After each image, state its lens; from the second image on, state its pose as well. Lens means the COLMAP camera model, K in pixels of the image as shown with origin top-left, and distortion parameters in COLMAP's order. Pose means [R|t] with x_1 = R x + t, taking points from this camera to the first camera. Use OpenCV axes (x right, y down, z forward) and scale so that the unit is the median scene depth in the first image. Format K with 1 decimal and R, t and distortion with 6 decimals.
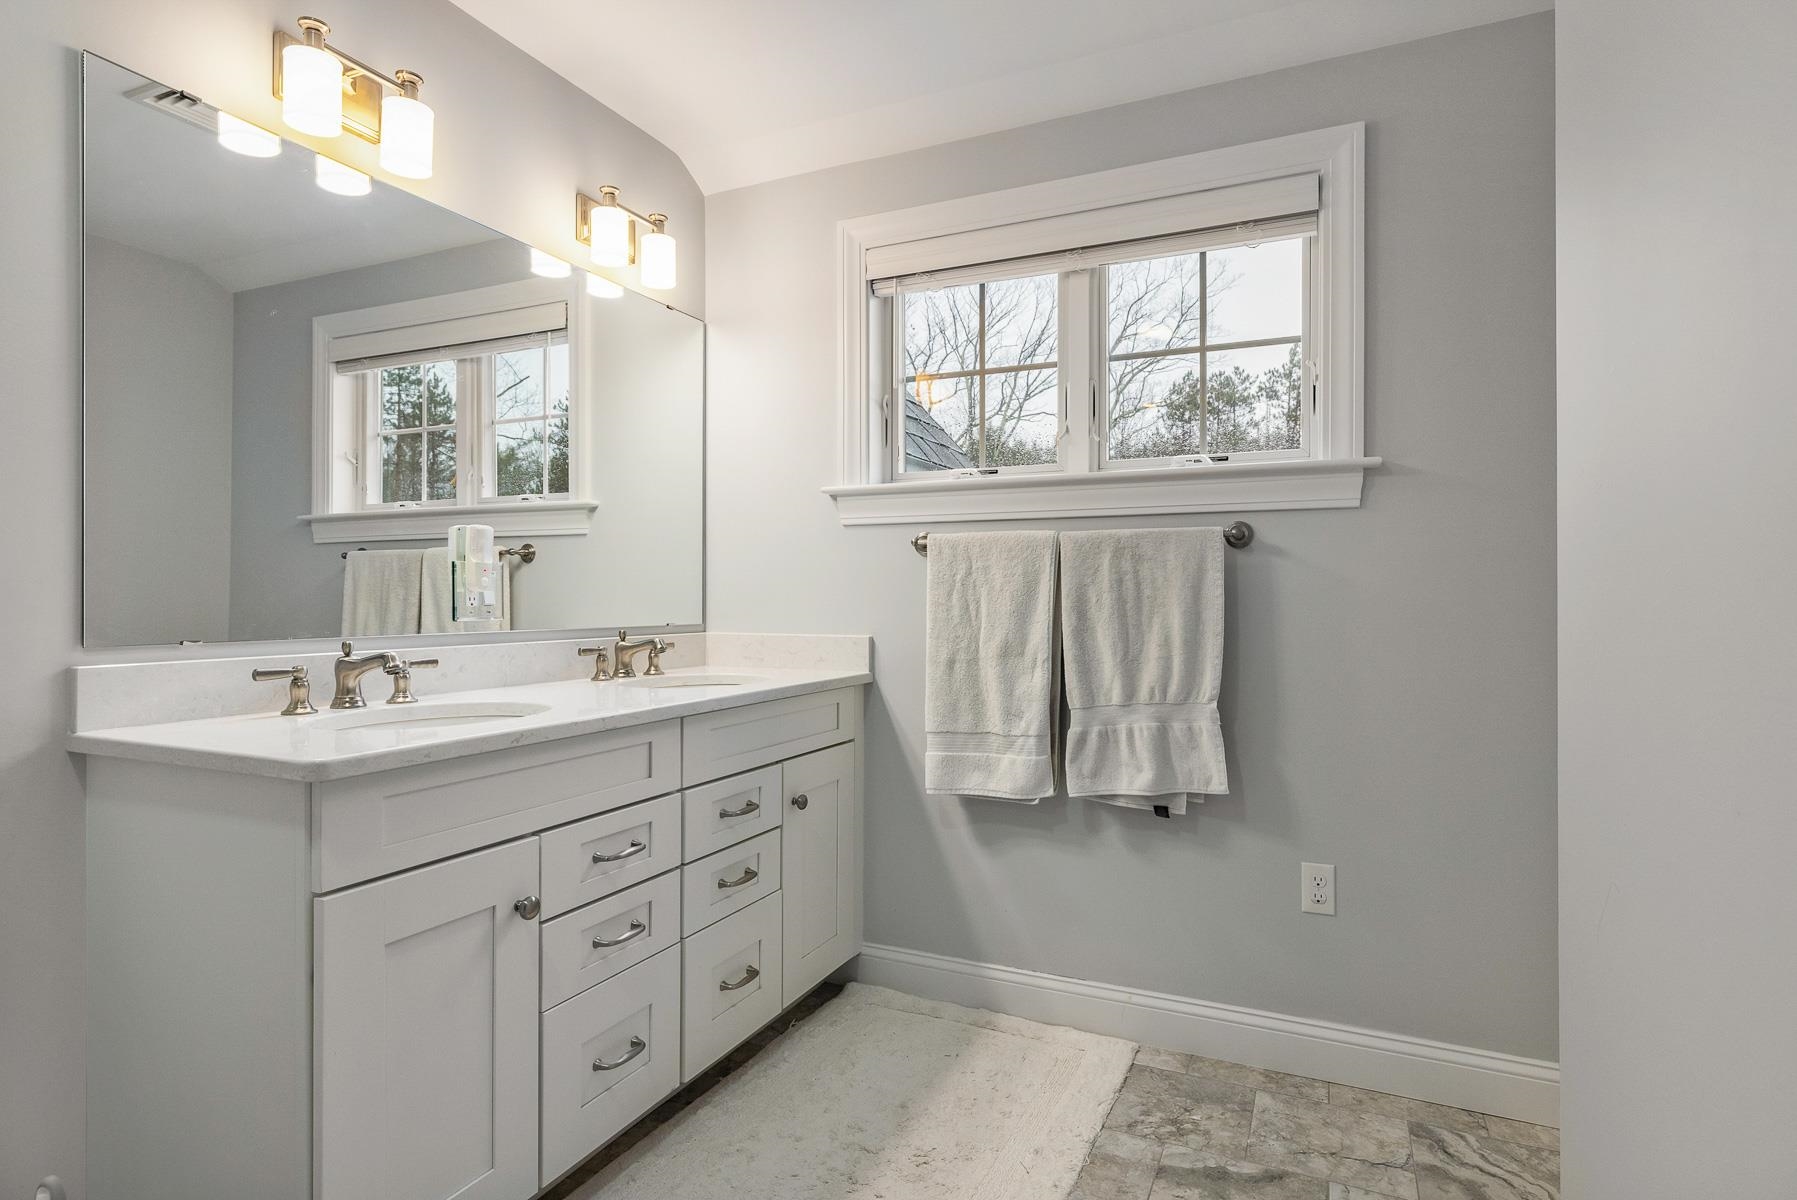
lens RADIAL K [[921.2, 0, 908.4], [0, 921.2, 592.4], [0, 0, 1]] dist [-0.002753, -0.000359]
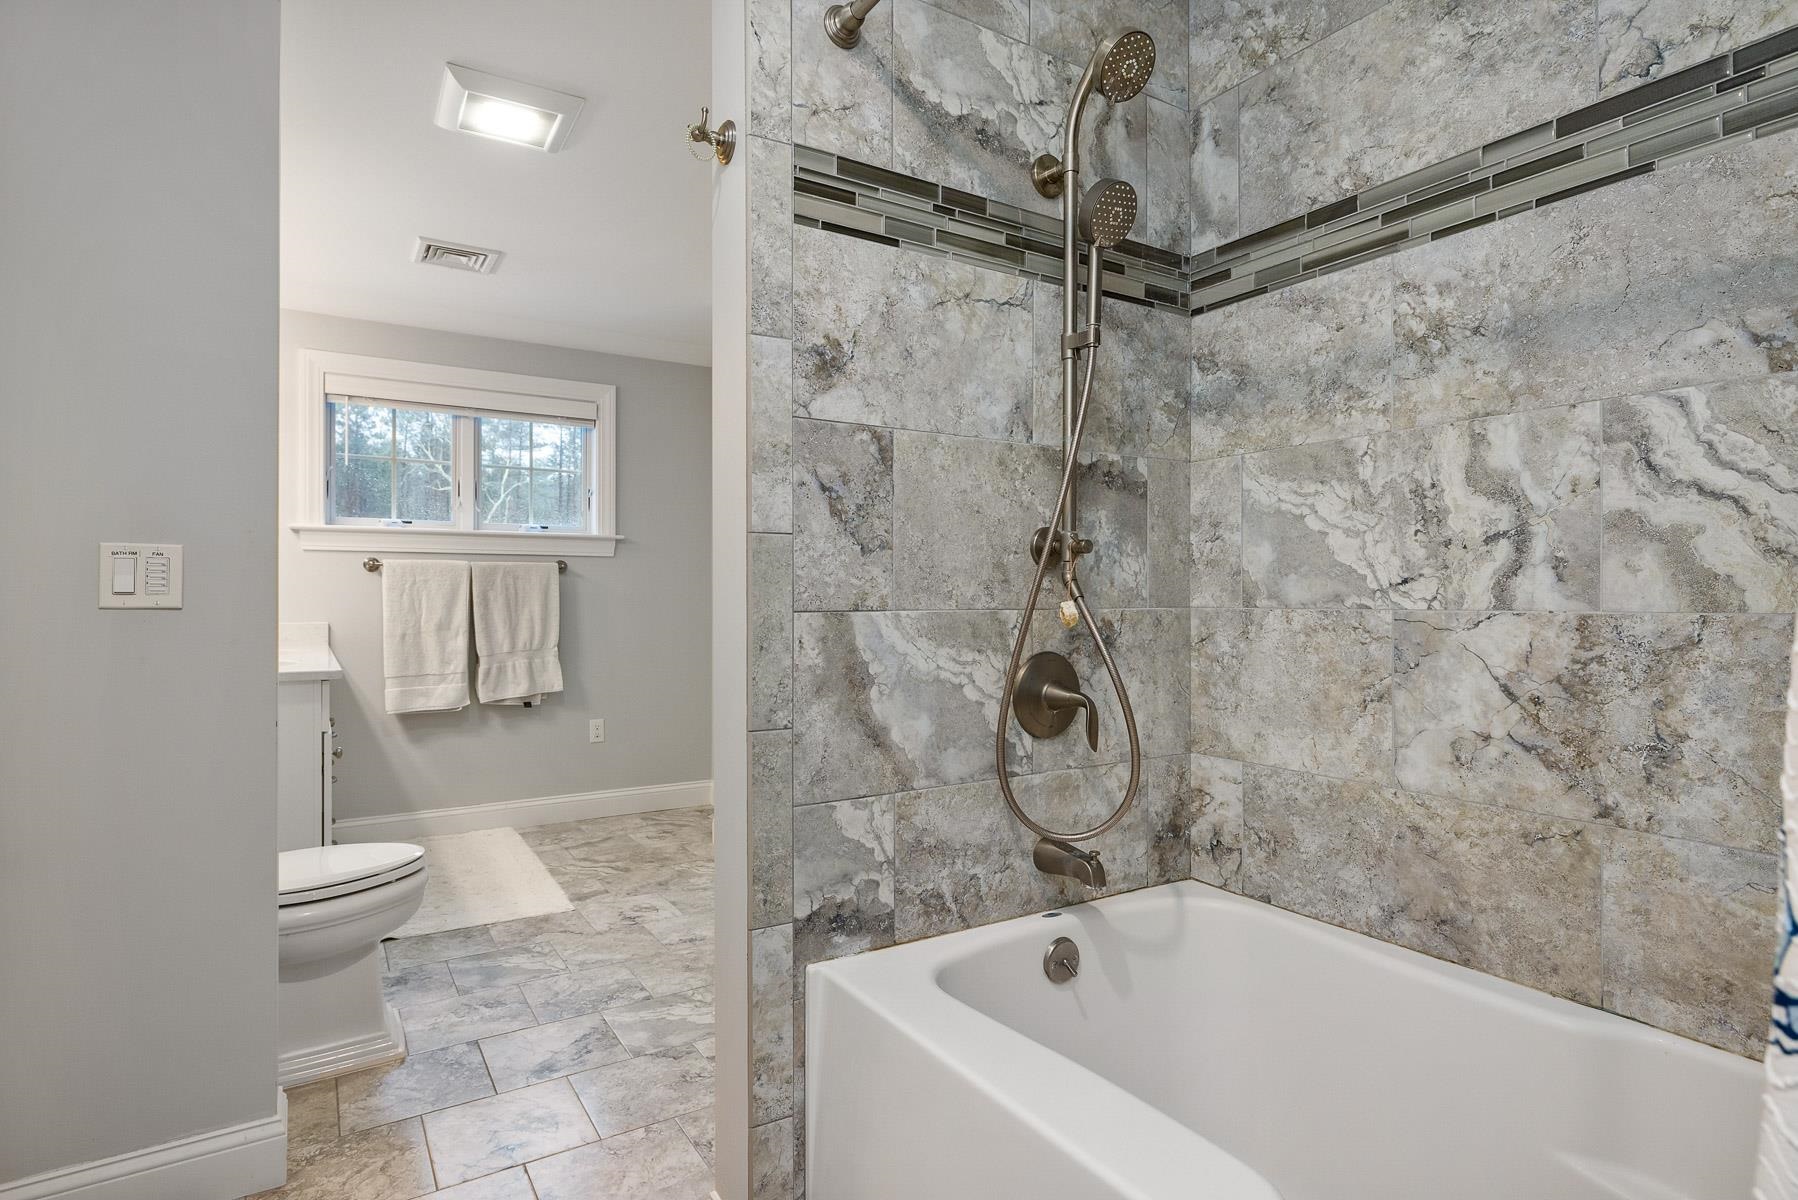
lens RADIAL K [[921.7, 0, 901.0], [0, 921.7, 597.5], [0, 0, 1]] dist [-0.002753, -0.000359]
pose [[0.549670, 0.003104, 0.835376, -0.925528], [0.004128, 0.999971, -0.006431, 0.021520], [-0.835372, 0.006983, 0.549641, -0.756049]]
